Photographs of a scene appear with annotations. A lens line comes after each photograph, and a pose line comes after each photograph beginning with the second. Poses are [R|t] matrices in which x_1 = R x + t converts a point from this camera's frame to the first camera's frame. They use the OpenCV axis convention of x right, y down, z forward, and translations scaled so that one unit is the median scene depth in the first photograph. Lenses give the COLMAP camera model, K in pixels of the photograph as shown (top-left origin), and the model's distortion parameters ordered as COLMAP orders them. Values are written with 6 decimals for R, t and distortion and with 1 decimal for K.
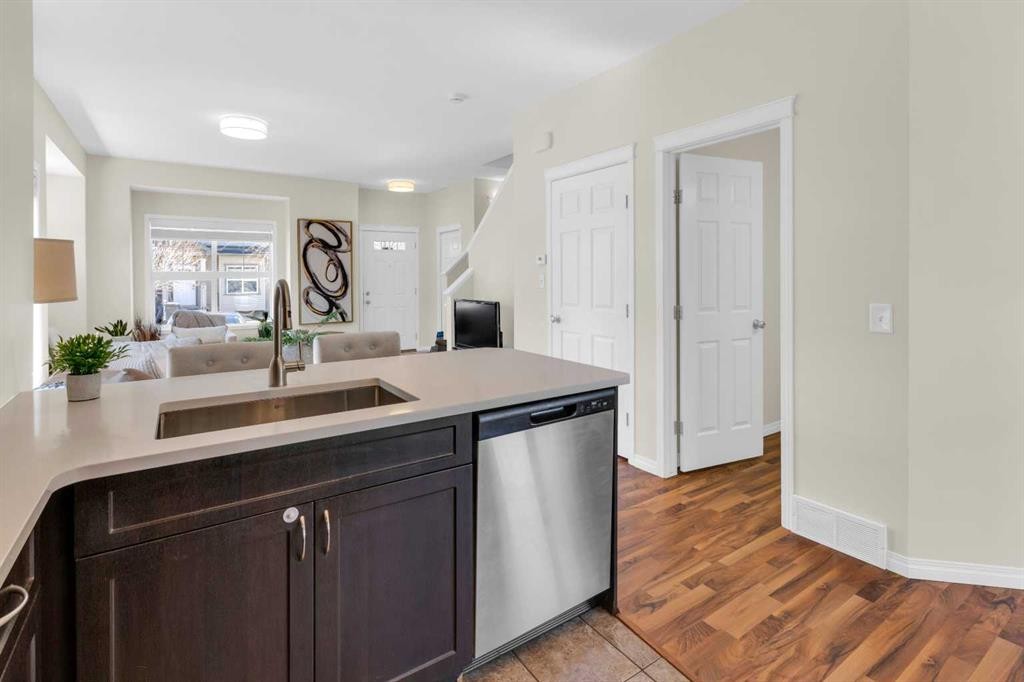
lens RADIAL K [[494.4, 0, 509.2], [0, 494.4, 282.3], [0, 0, 1]] dist [0.006008, 0.000509]
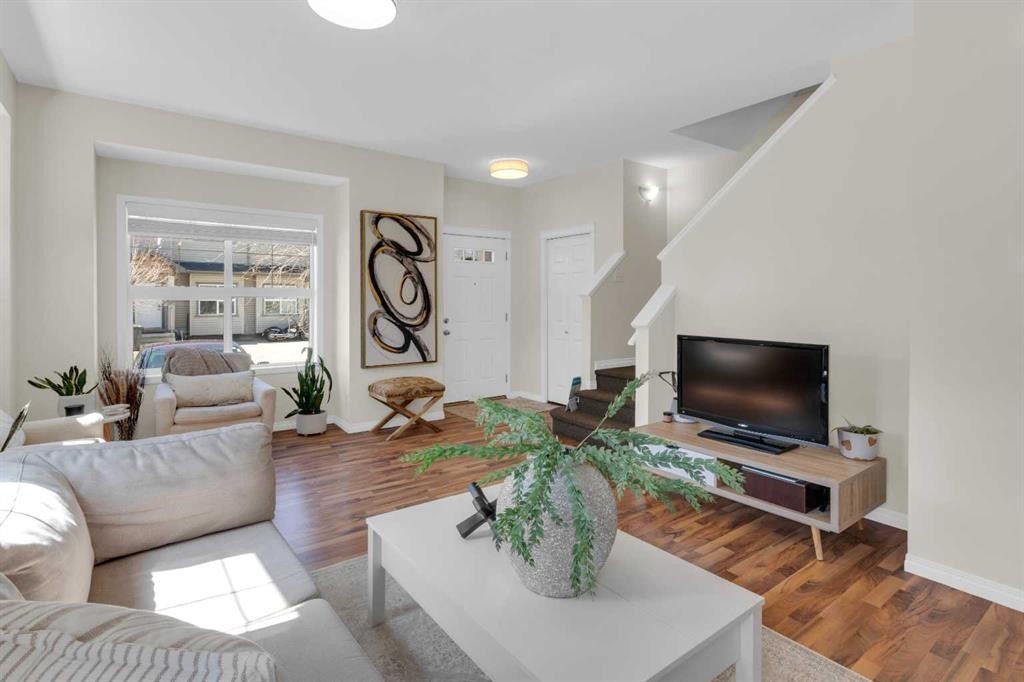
lens RADIAL K [[521.5, 0, 583.3], [0, 521.5, 305.6], [0, 0, 1]] dist [-0.009198, 0.000822]
pose [[0.993214, 0.009121, 0.115939, -0.201857], [-0.009096, 0.999958, -0.000748, -0.000758], [-0.115941, -0.000312, 0.993256, 0.252314]]
